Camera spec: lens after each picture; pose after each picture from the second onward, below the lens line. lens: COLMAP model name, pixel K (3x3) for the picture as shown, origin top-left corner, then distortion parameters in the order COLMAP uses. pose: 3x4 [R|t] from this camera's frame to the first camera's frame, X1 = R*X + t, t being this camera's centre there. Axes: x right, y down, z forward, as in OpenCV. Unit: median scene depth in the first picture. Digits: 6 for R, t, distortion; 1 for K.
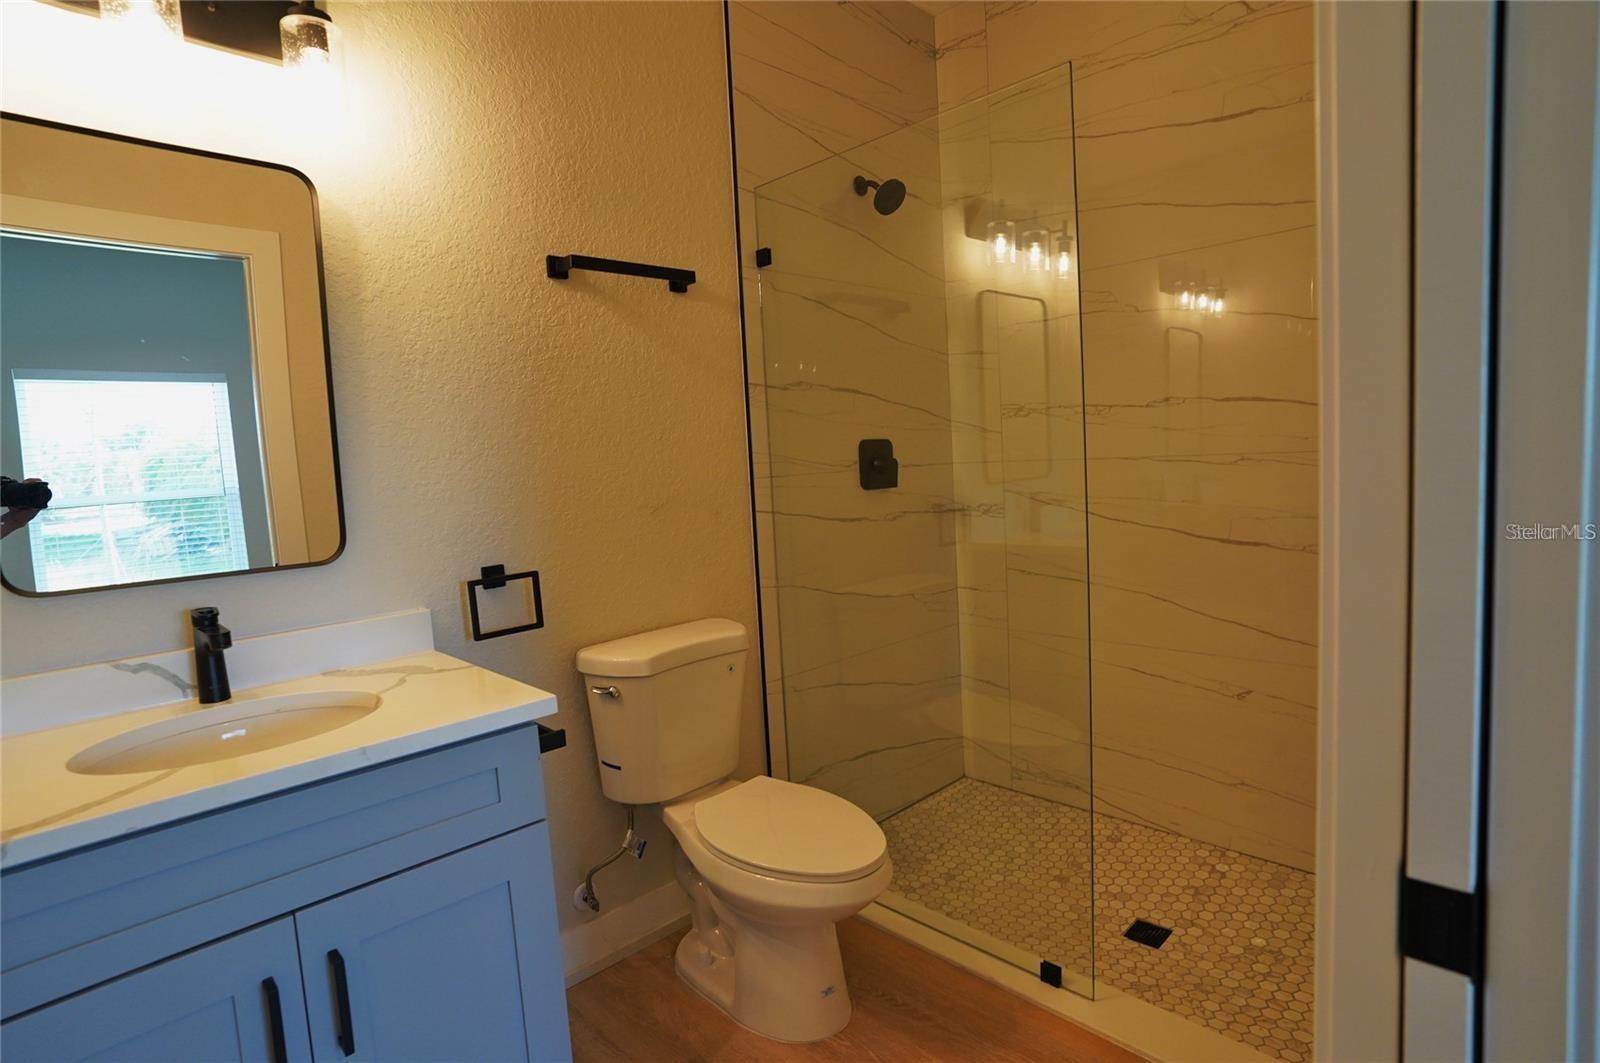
lens RADIAL K [[835.6, 0, 800.0], [0, 835.6, 531.5], [0, 0, 1]] dist [-0.079521, 0.053689]
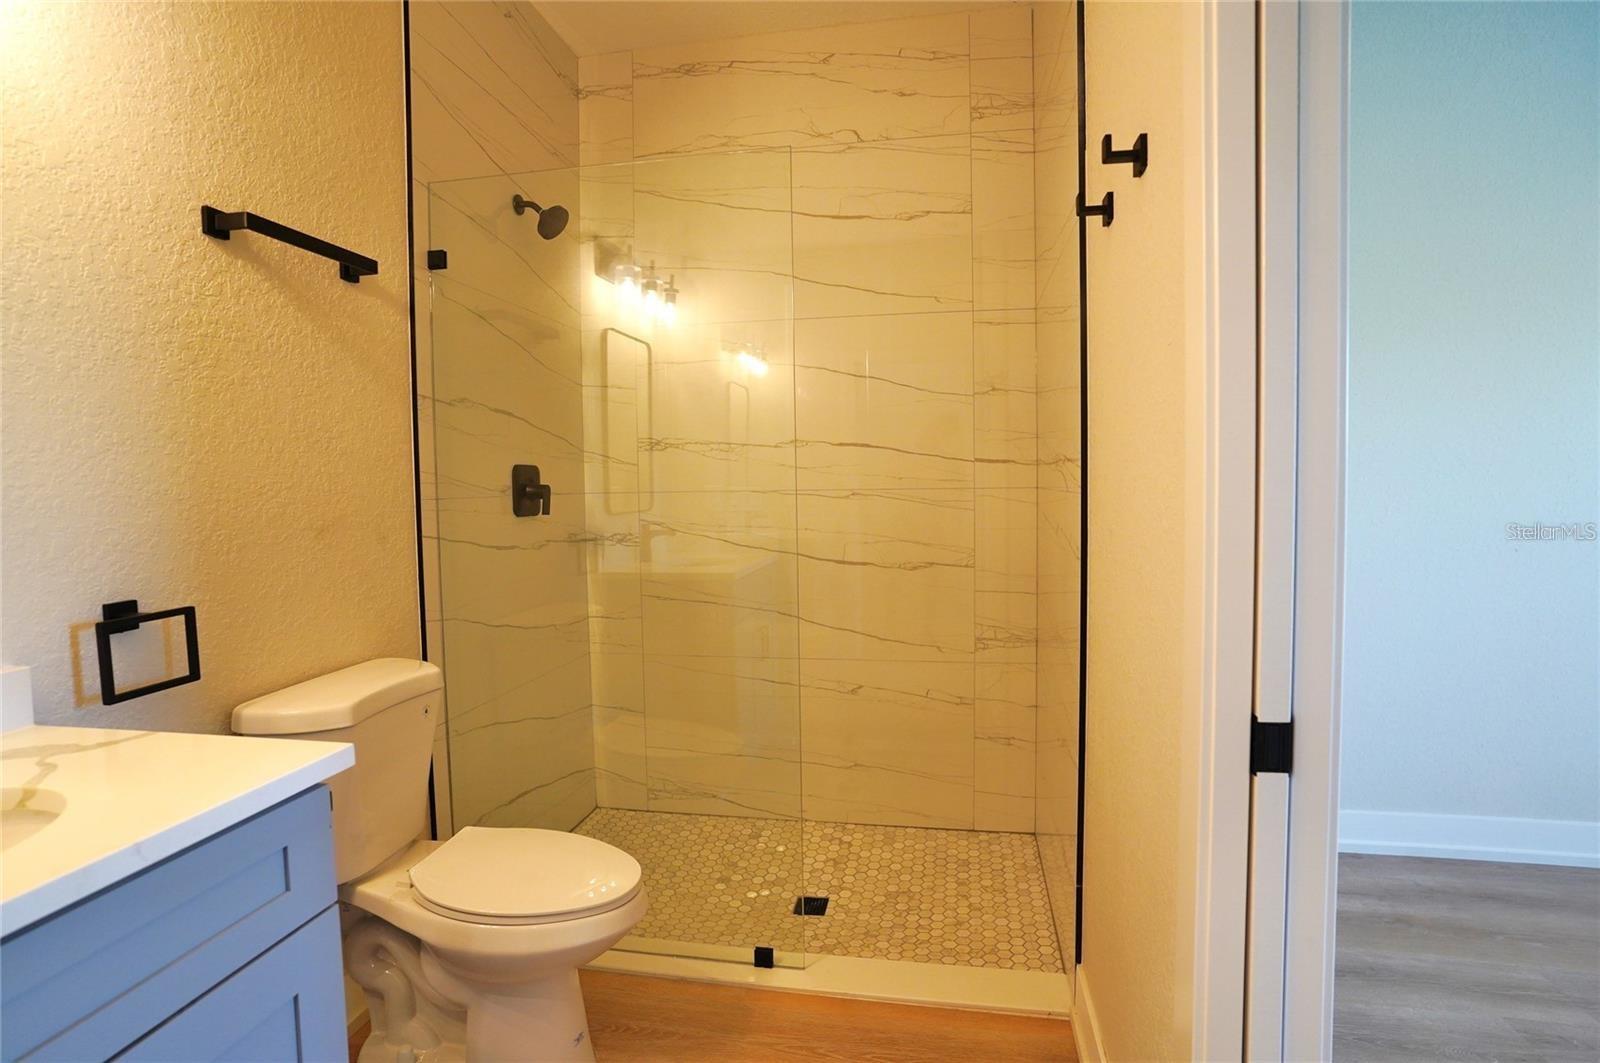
lens RADIAL K [[835.6, 0, 800.0], [0, 835.6, 531.5], [0, 0, 1]] dist [-0.079521, 0.053689]
pose [[0.810666, 0.006391, 0.585474, -0.248087], [0.026242, 0.998539, -0.047236, 0.023334], [-0.584920, 0.053657, 0.809314, 0.046746]]
